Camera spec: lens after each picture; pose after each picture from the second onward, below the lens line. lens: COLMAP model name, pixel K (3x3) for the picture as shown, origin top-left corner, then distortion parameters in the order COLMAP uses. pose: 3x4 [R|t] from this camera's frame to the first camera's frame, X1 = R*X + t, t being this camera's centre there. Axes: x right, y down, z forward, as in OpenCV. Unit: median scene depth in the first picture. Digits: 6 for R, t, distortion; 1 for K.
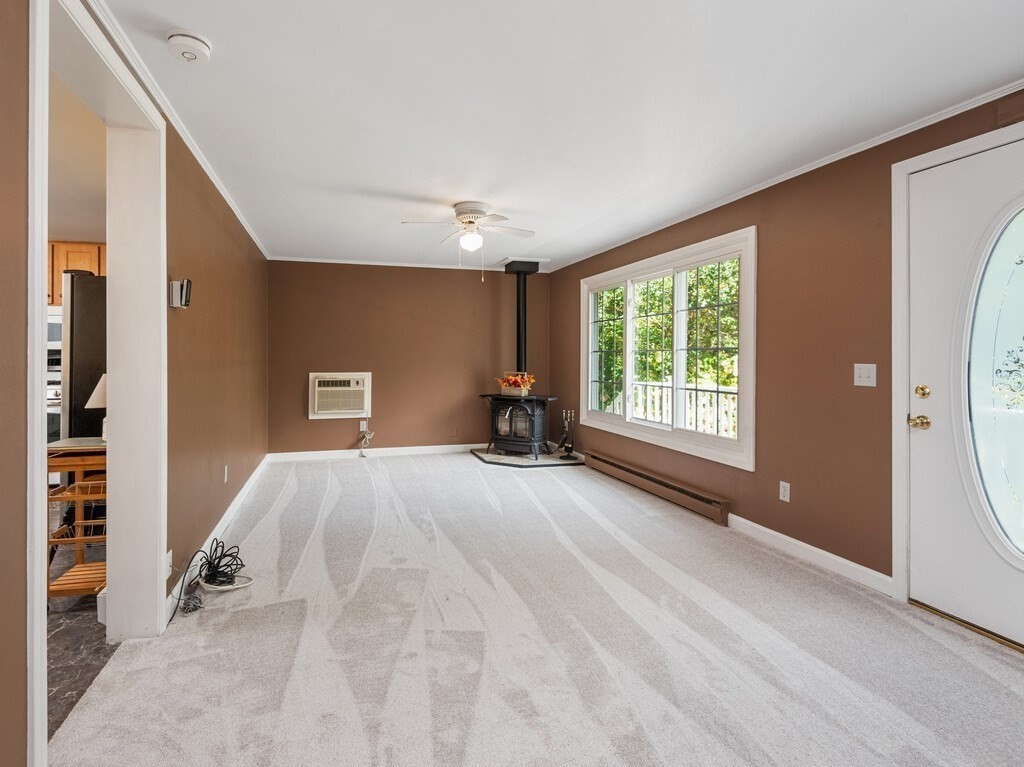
lens RADIAL K [[493.3, 0, 511.0], [0, 493.3, 383.7], [0, 0, 1]] dist [0.036070, -0.005350]
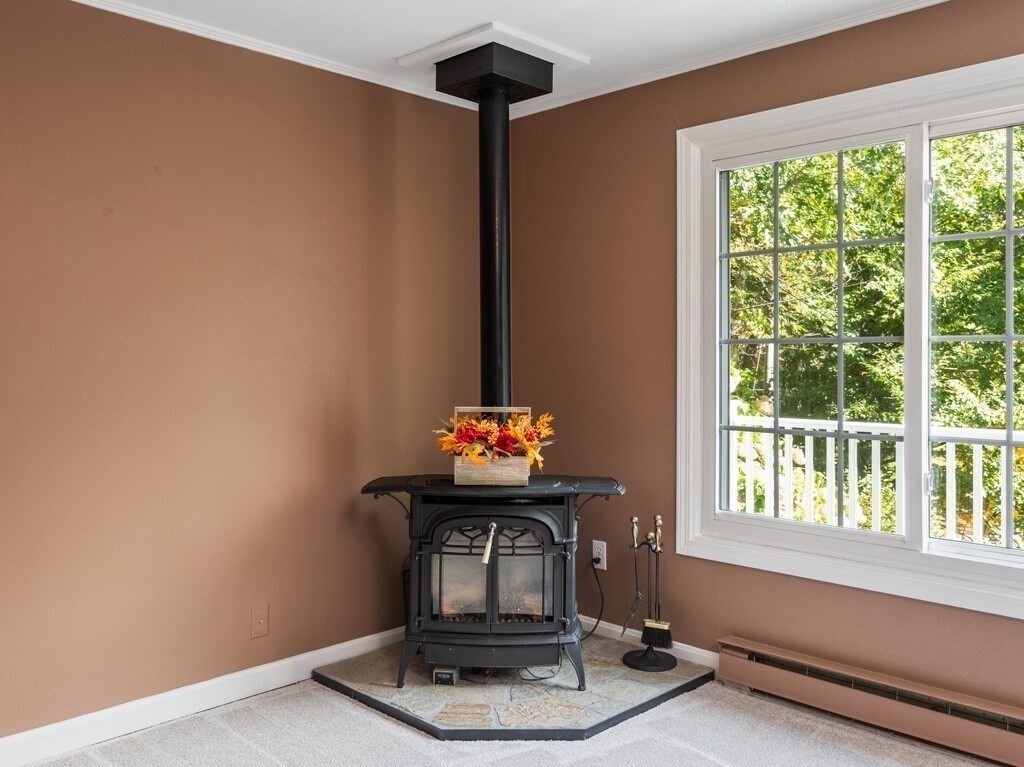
lens RADIAL K [[781.2, 0, 511.6], [0, 781.2, 386.6], [0, 0, 1]] dist [-0.003202, -0.002372]
pose [[0.882965, -0.016885, 0.469135, -0.207441], [0.025585, 0.999599, -0.012175, -0.029425], [-0.468741, 0.022753, 0.883043, 0.564454]]
